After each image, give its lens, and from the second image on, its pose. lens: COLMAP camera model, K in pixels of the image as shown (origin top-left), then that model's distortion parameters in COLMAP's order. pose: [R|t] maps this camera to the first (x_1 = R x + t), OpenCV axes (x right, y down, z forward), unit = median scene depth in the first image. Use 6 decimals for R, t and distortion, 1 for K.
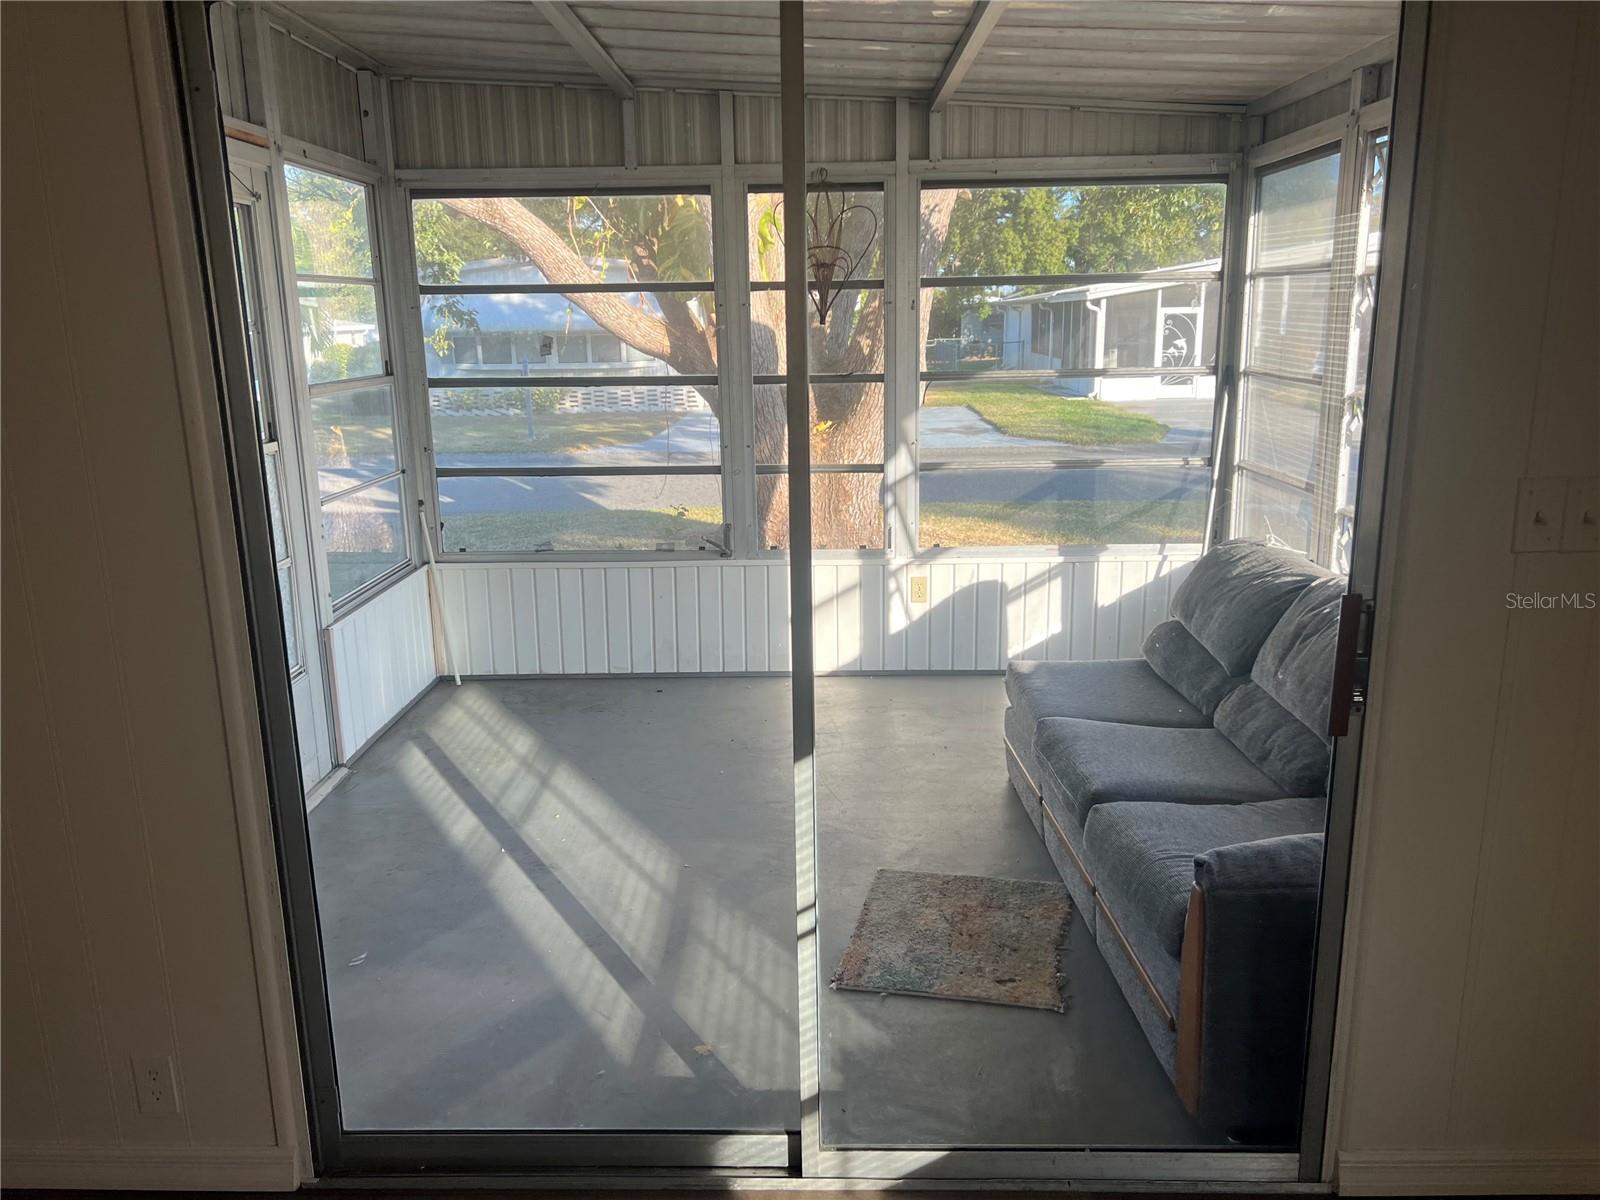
lens RADIAL K [[1203.8, 0, 807.9], [0, 1203.8, 591.4], [0, 0, 1]] dist [0.040349, -0.031424]
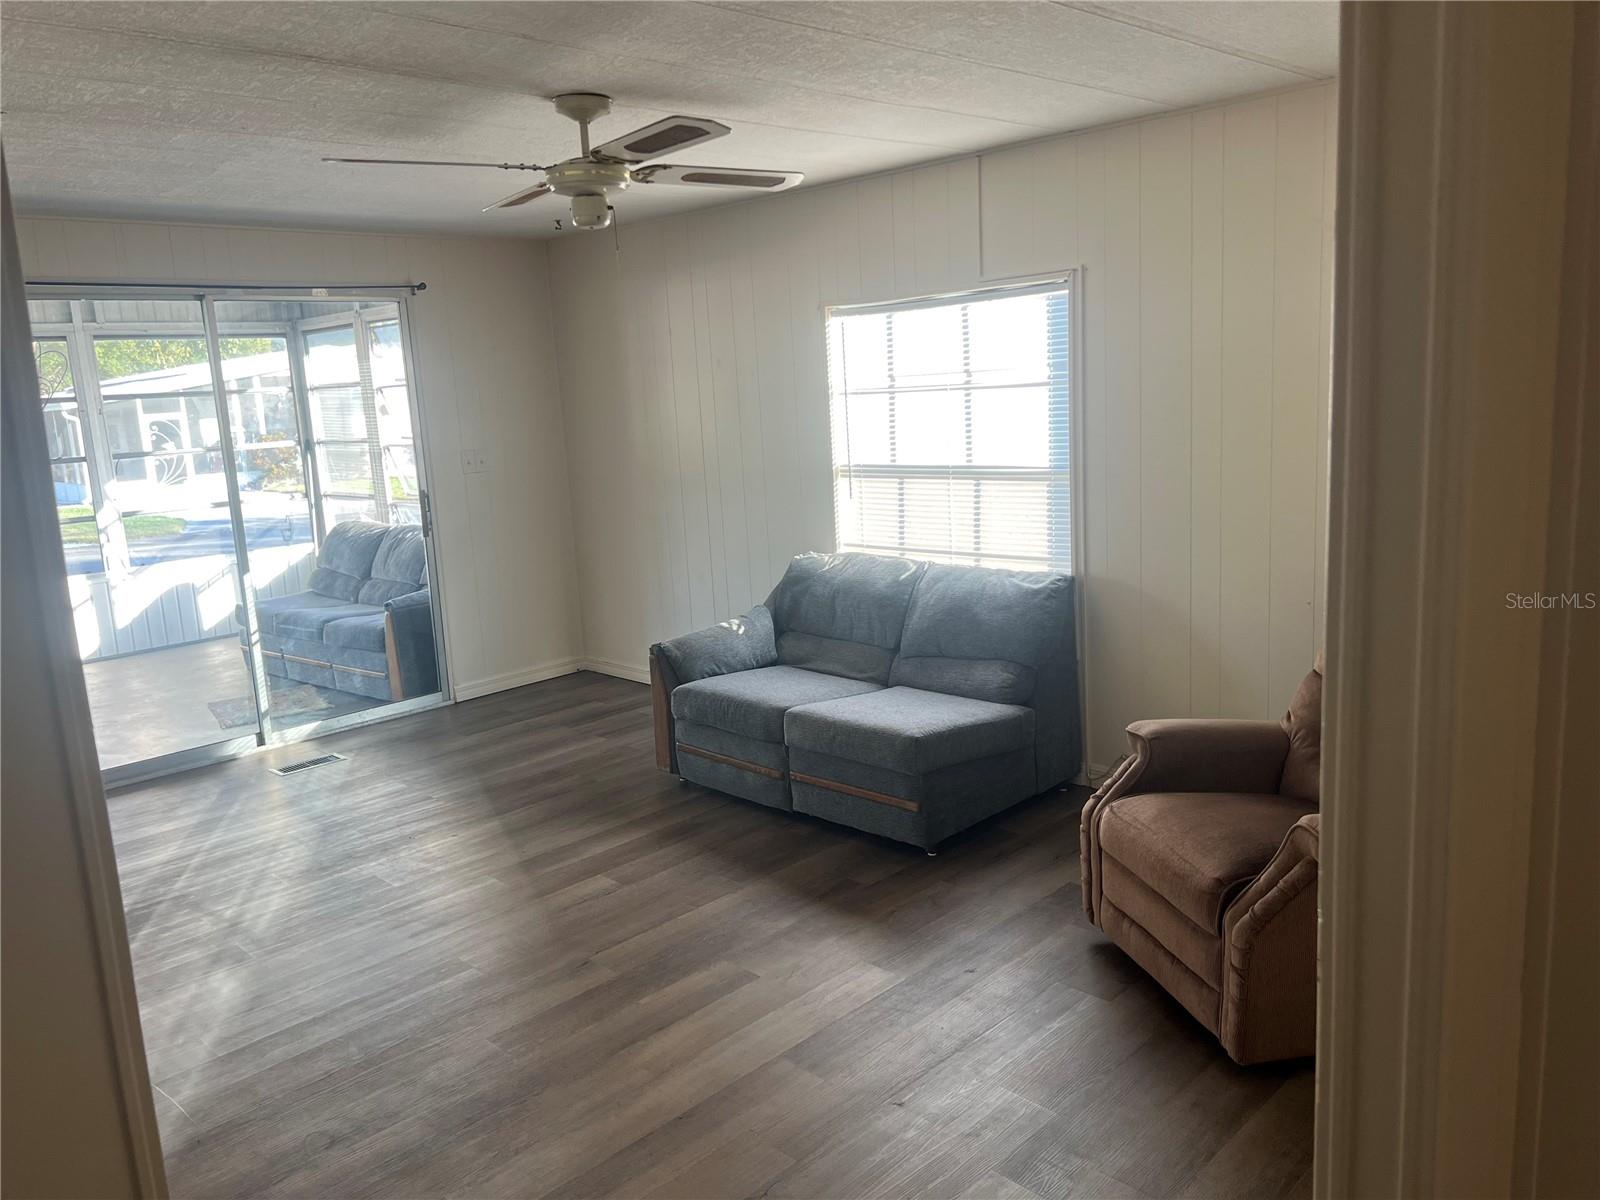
lens RADIAL K [[1203.8, 0, 789.1], [0, 1203.8, 594.5], [0, 0, 1]] dist [0.040349, -0.031424]
pose [[0.702144, -0.151375, 0.695758, -0.434699], [0.206134, 0.978512, 0.004867, 0.176729], [-0.681545, 0.140002, 0.718259, -0.734927]]
